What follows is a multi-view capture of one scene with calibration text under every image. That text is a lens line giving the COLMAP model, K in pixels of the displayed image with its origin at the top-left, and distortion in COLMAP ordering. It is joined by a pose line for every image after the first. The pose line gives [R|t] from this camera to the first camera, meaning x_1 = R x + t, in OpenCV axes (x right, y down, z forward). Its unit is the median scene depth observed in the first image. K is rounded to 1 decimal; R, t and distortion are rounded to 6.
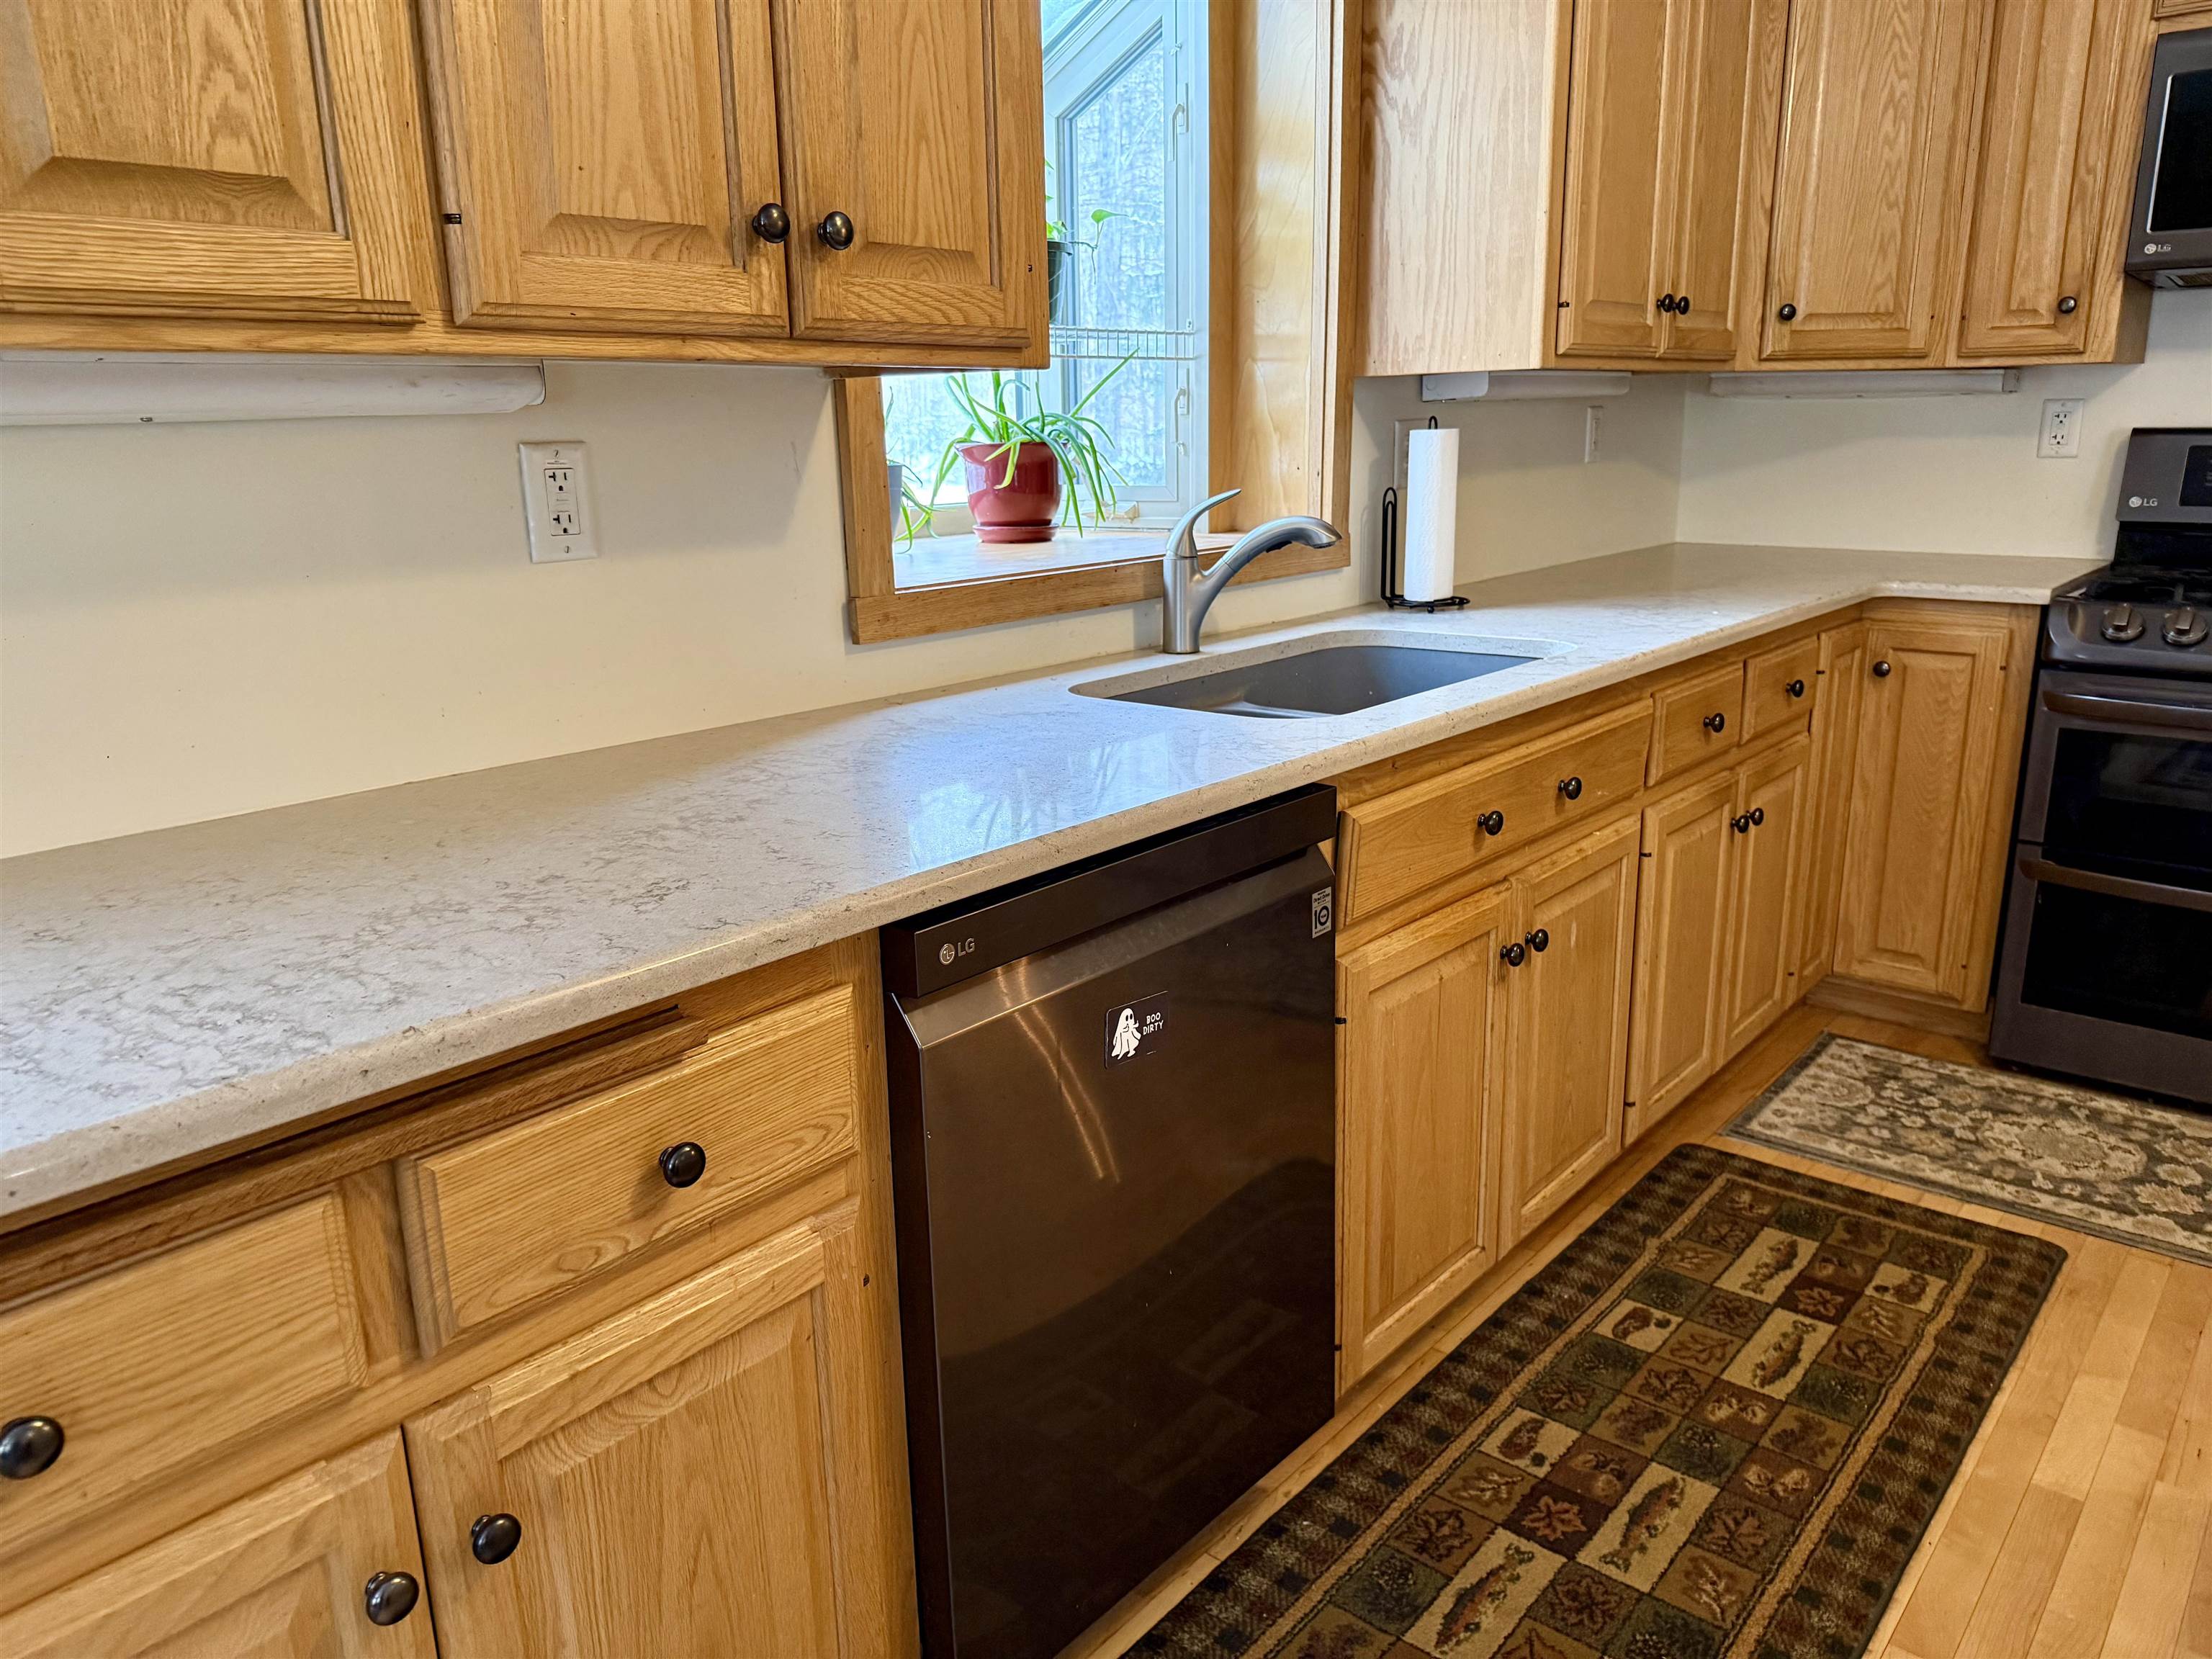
lens RADIAL K [[1571.2, 0, 1090.4], [0, 1571.2, 831.5], [0, 0, 1]] dist [0.070661, -0.101316]
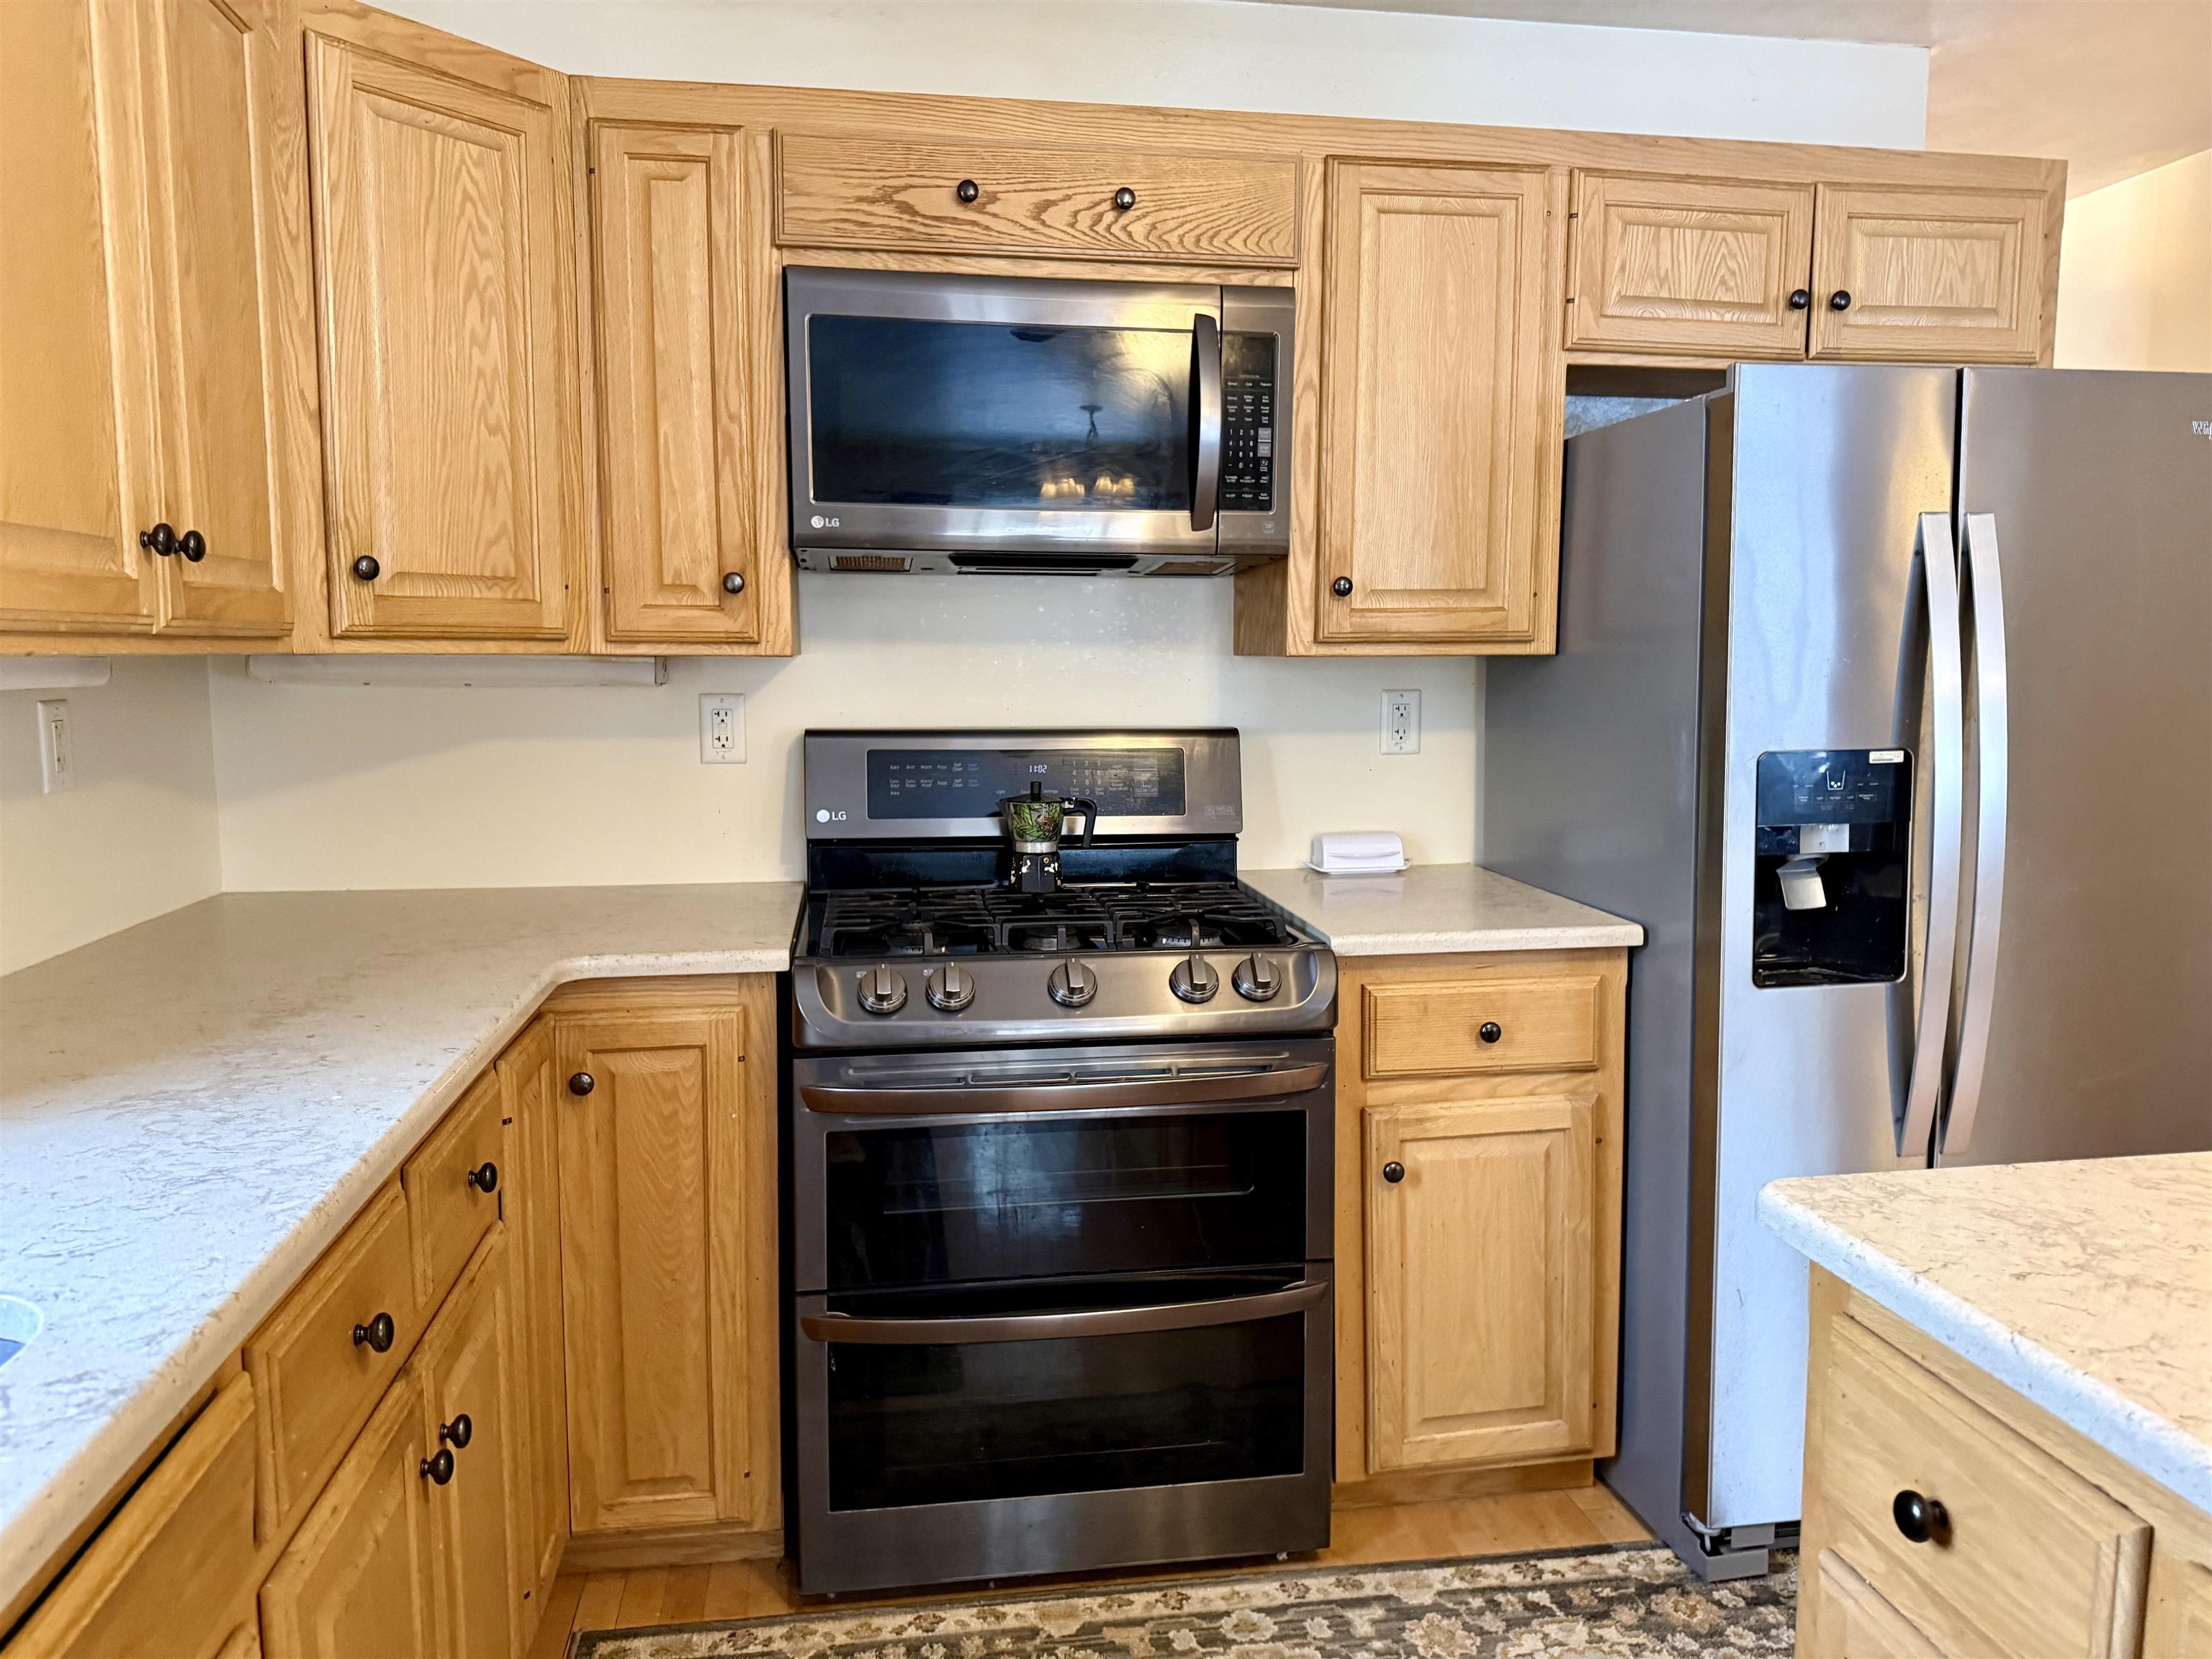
lens RADIAL K [[1571.2, 0, 1132.3], [0, 1571.2, 816.6], [0, 0, 1]] dist [0.070661, -0.101316]
pose [[0.636945, -0.058511, 0.768685, 0.137073], [0.180221, 0.980787, -0.074679, -0.126266], [-0.749547, 0.186100, 0.635253, 0.384227]]
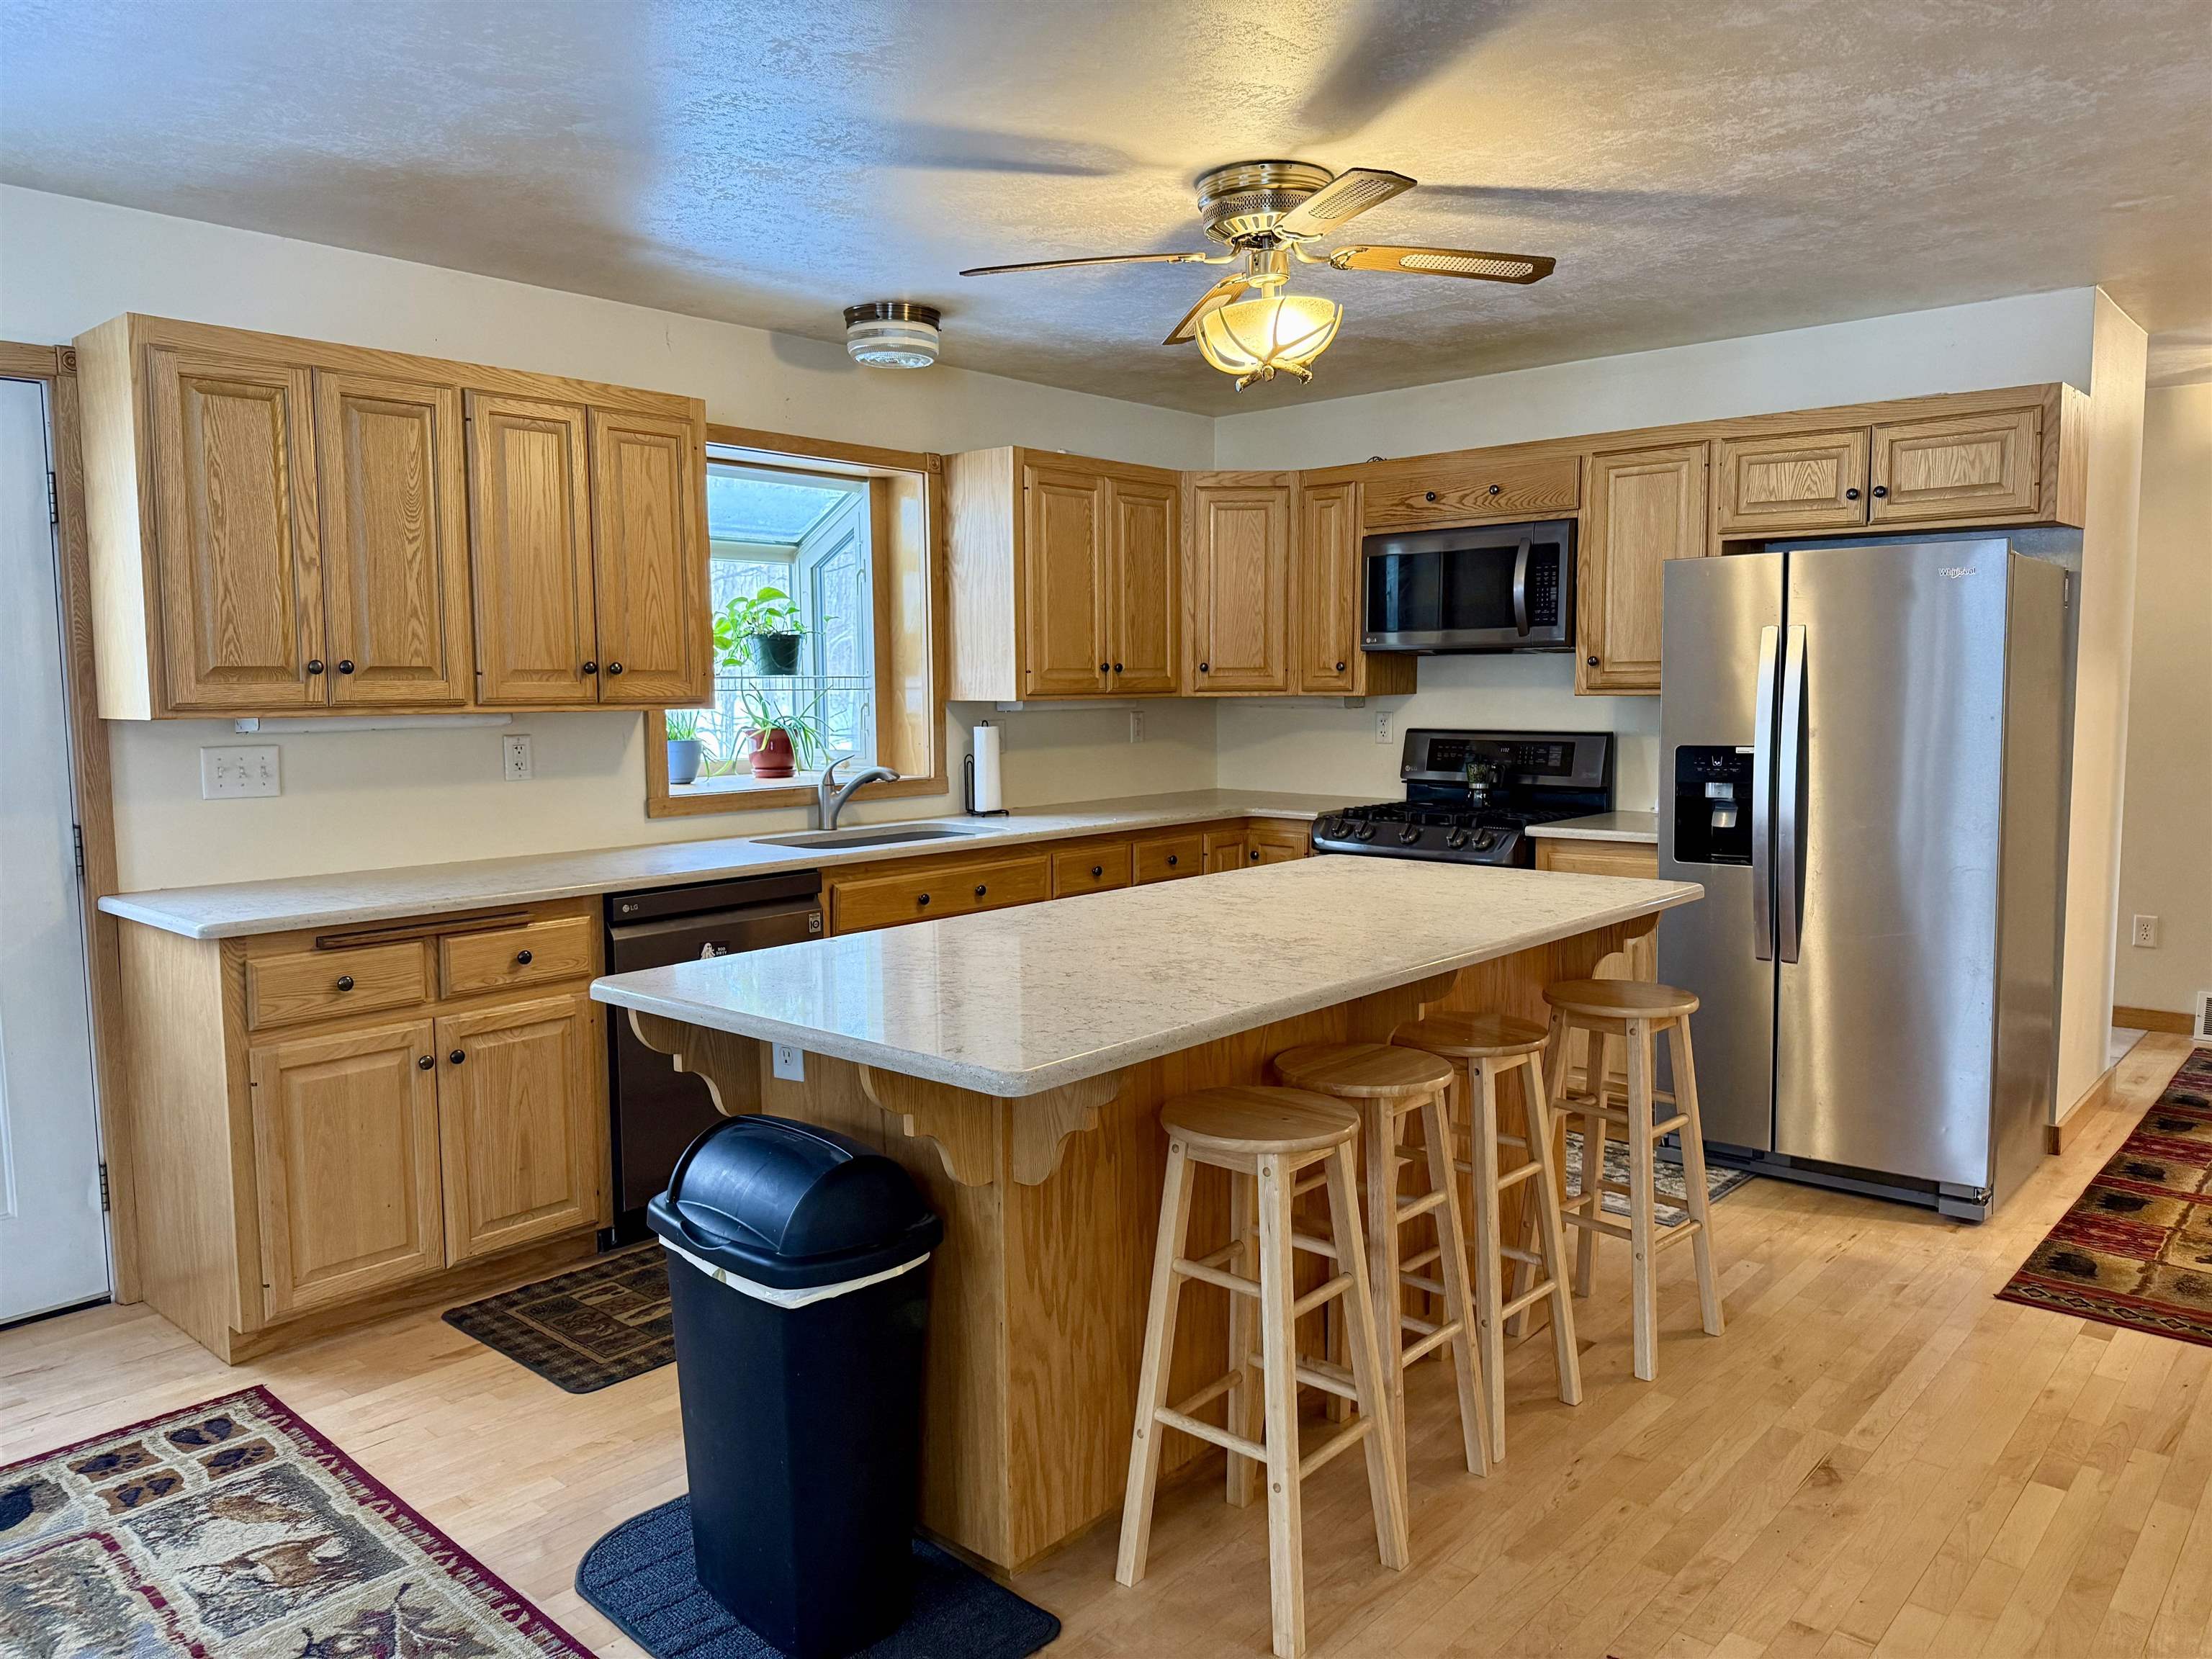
lens RADIAL K [[1571.2, 0, 1116.6], [0, 1571.2, 813.8], [0, 0, 1]] dist [0.070661, -0.101316]
pose [[0.999847, 0.014912, -0.009119, 0.369351], [-0.016228, 0.985785, -0.167225, 0.165541], [0.006495, 0.167348, 0.985877, -0.846055]]
